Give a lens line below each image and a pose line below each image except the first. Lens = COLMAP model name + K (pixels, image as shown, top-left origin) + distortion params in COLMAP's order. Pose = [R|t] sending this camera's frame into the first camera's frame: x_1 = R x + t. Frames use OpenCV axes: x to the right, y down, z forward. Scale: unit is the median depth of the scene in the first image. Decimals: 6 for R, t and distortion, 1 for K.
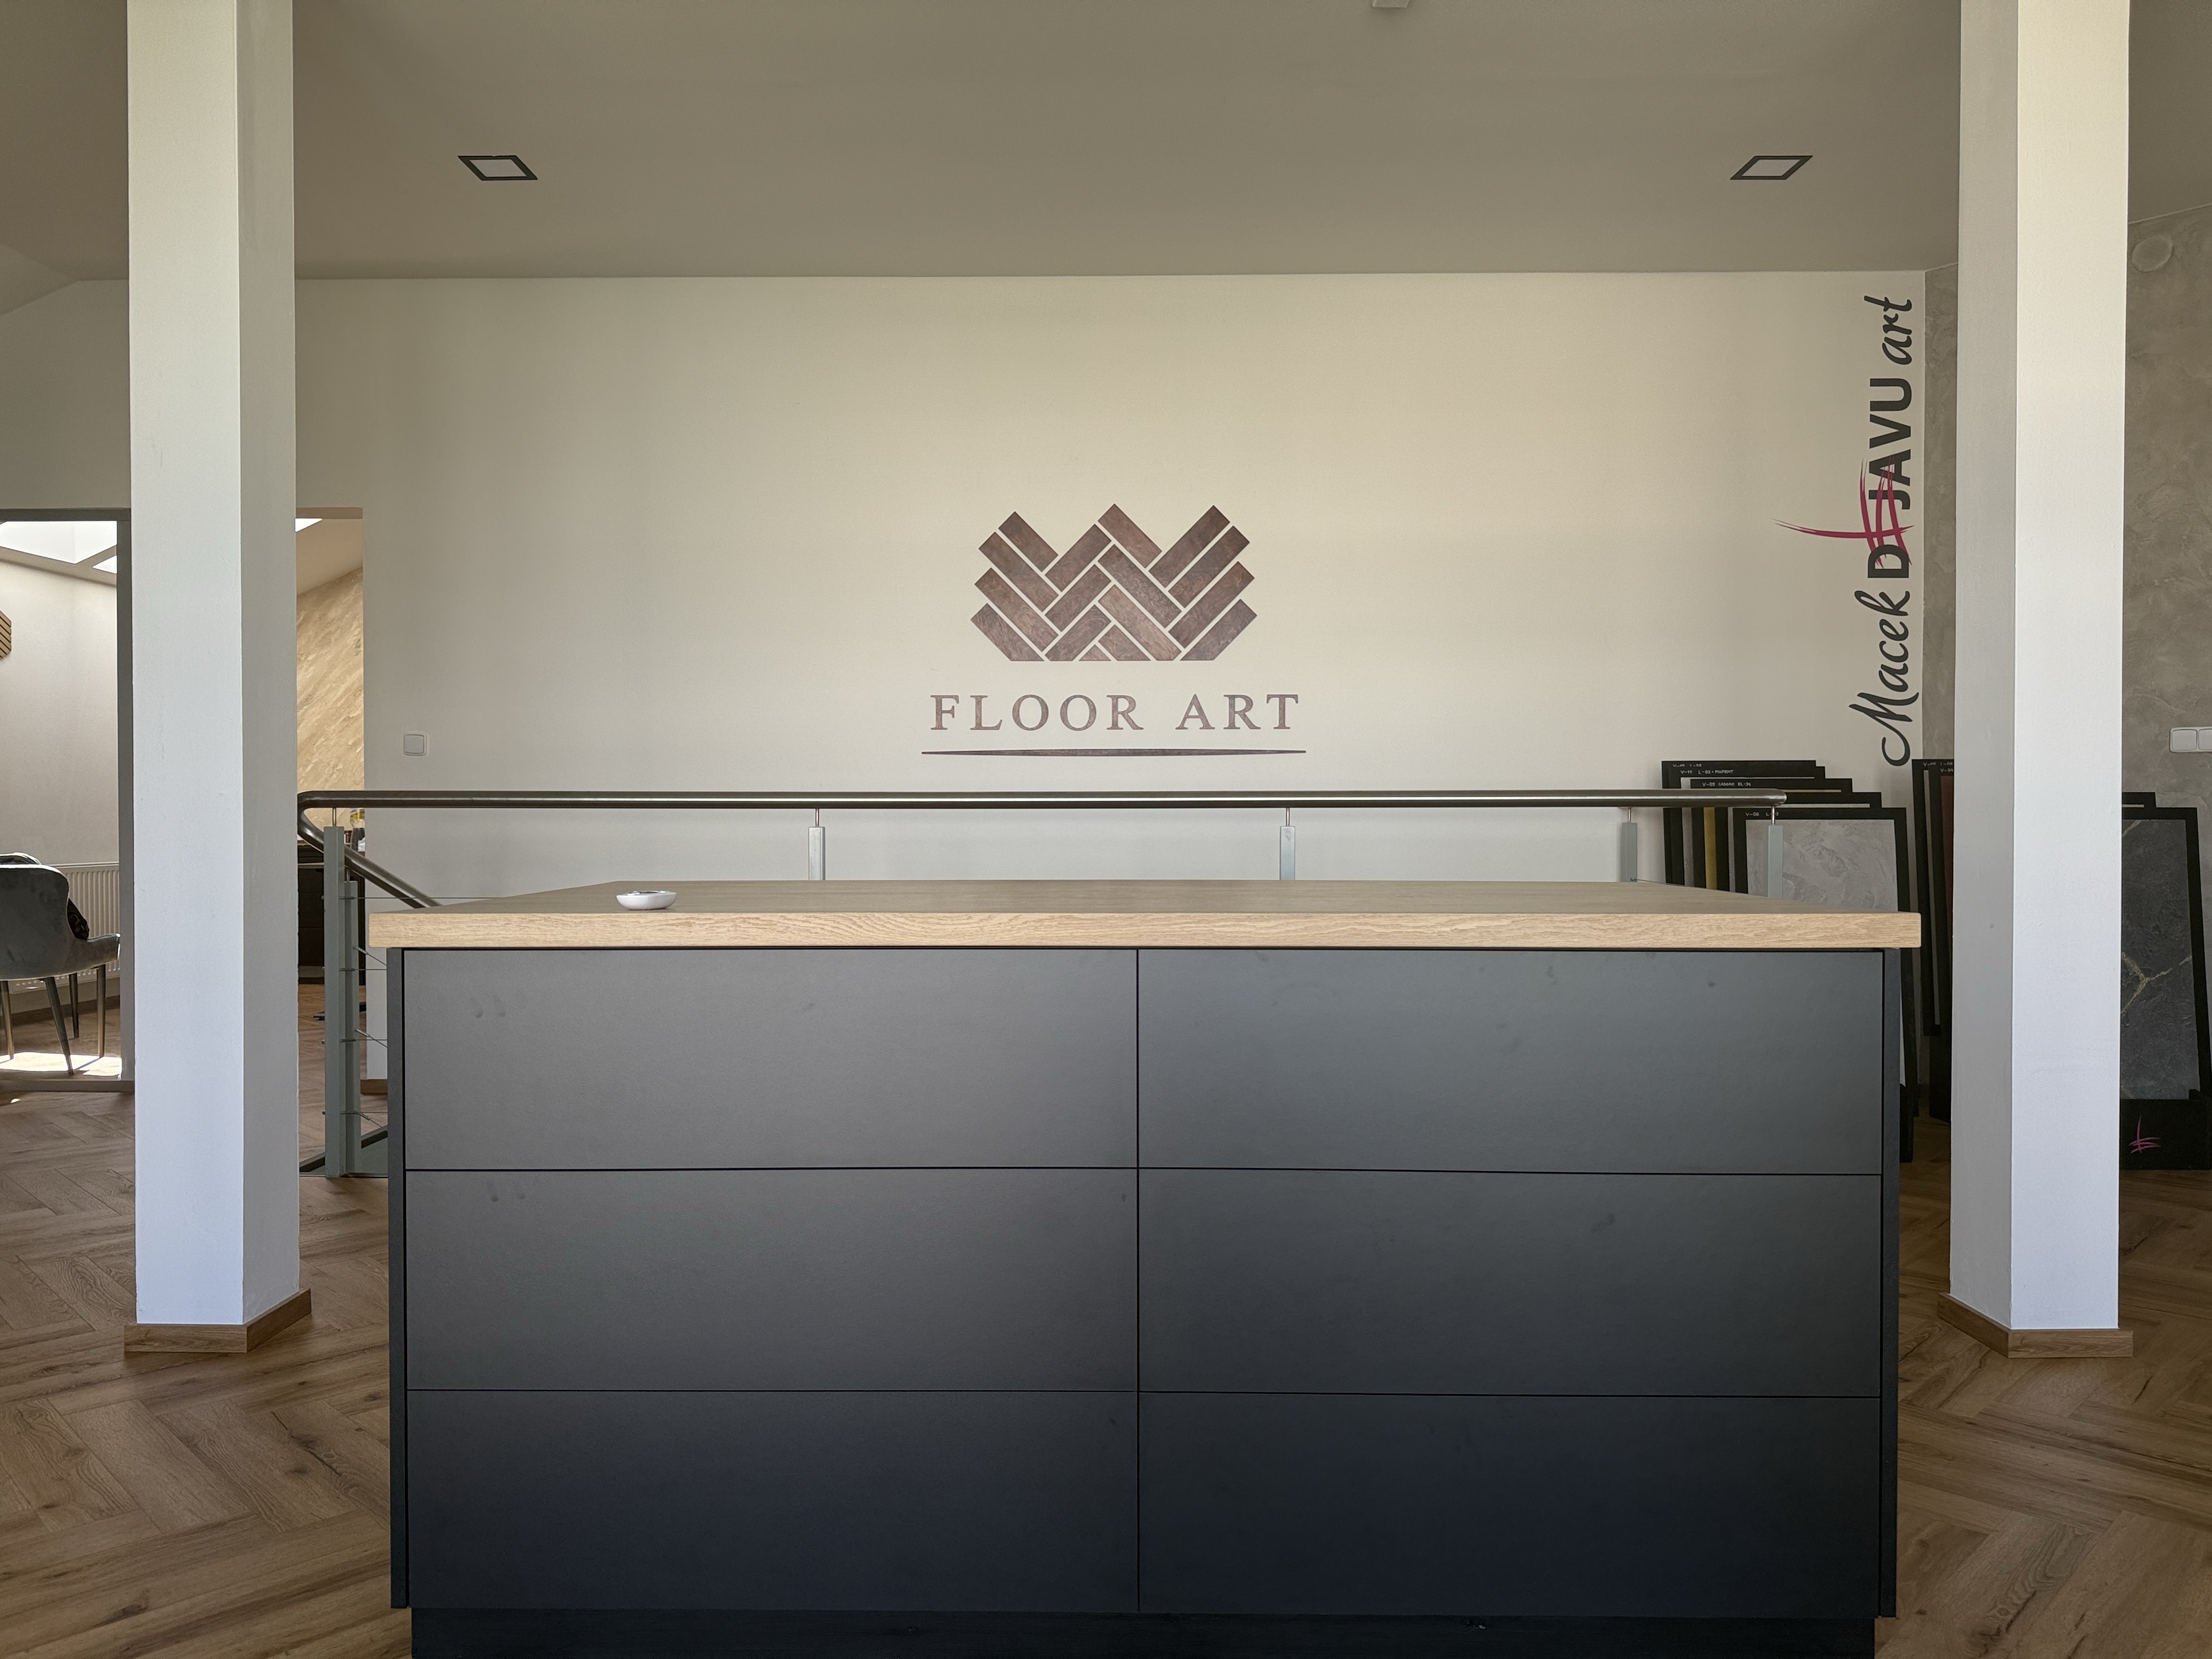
lens RADIAL K [[1534.1, 0, 1080.8], [0, 1534.1, 822.1], [0, 0, 1]] dist [0.080227, -0.104967]
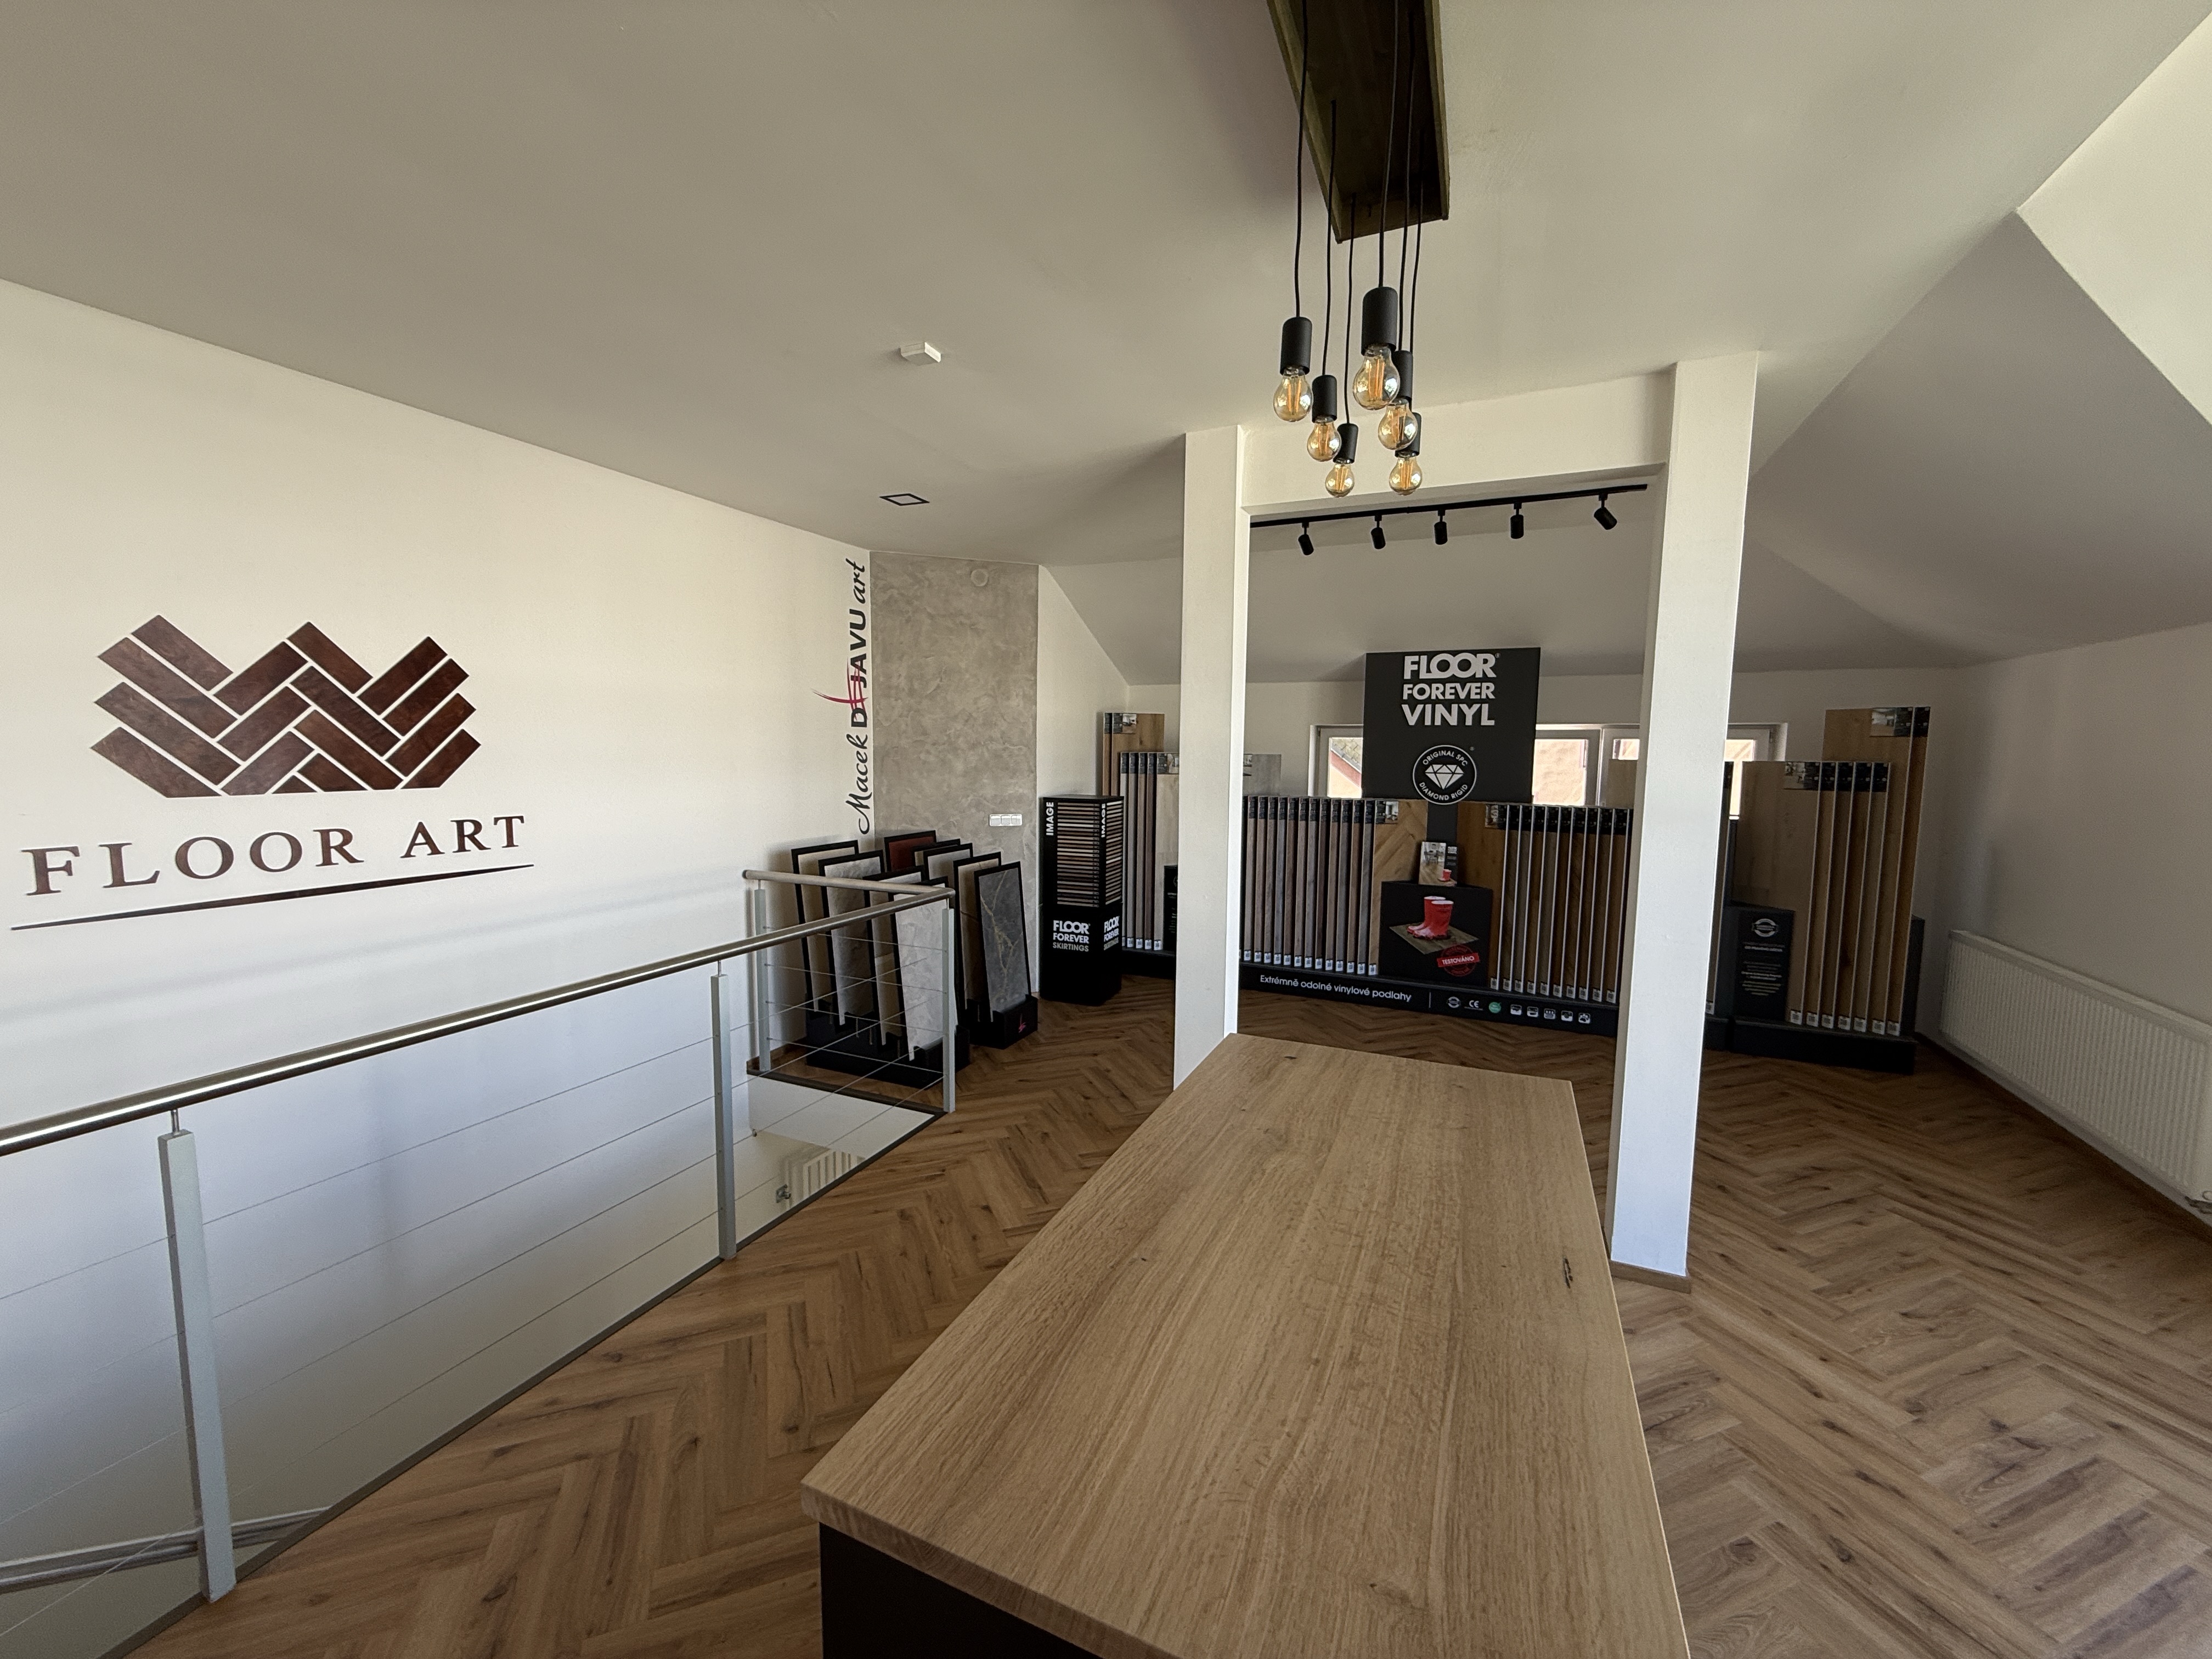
lens RADIAL K [[874.6, 0, 1096.6], [0, 874.6, 837.4], [0, 0, 1]] dist [0.000820, -0.000197]
pose [[0.399490, -0.092788, 0.912030, -0.278590], [-0.002977, 0.994728, 0.102505, -0.135003], [-0.916733, -0.043665, 0.397107, 0.362448]]
